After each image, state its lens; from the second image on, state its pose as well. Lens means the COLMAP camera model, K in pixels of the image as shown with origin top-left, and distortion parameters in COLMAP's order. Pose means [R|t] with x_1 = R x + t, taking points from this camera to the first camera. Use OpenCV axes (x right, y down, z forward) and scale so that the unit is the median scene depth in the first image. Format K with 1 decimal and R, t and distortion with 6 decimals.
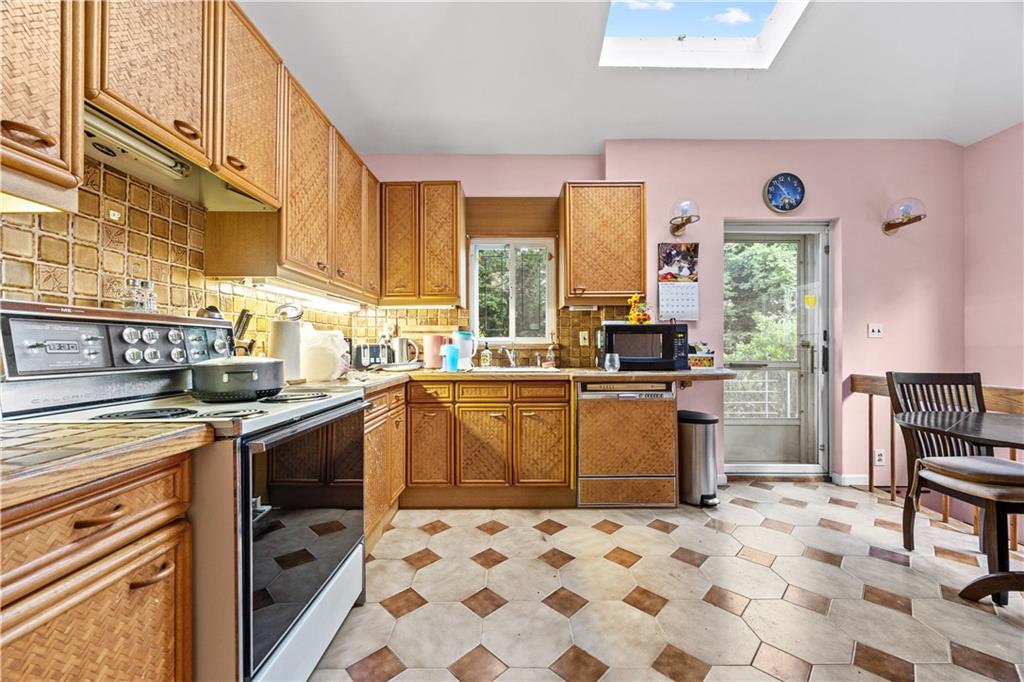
lens RADIAL K [[395.4, 0, 513.0], [0, 395.4, 341.4], [0, 0, 1]] dist [0.002790, 0.000155]
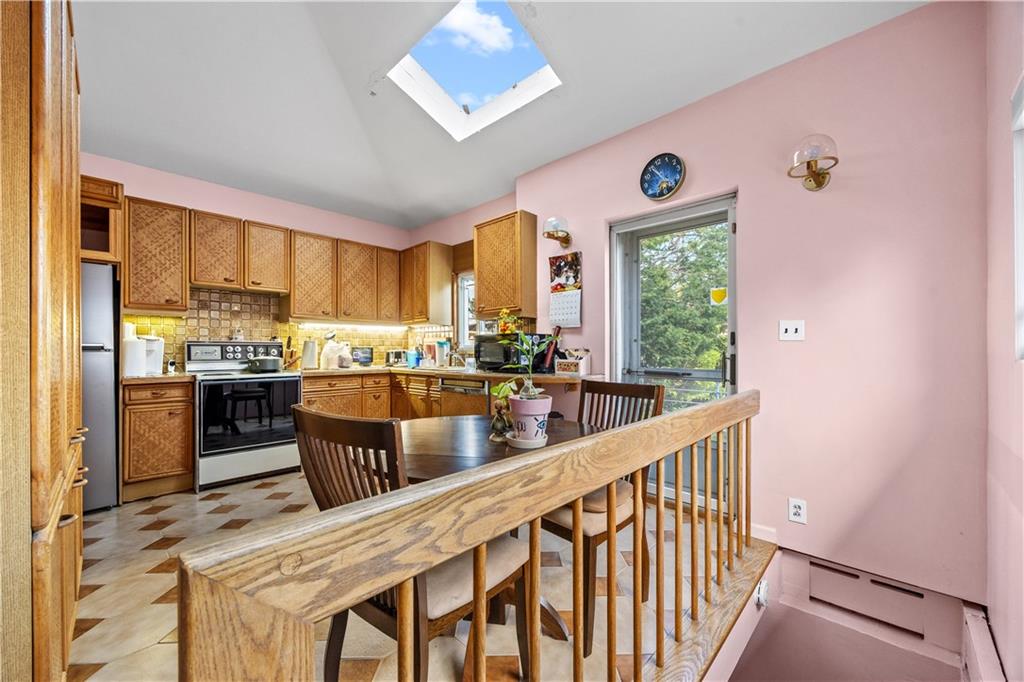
lens RADIAL K [[395.4, 0, 502.6], [0, 395.4, 347.1], [0, 0, 1]] dist [0.002790, 0.000155]
pose [[0.712449, -0.007205, -0.701687, 1.045600], [0.012626, 0.999917, 0.002552, -0.005478], [0.701610, -0.010677, 0.712481, 0.125620]]
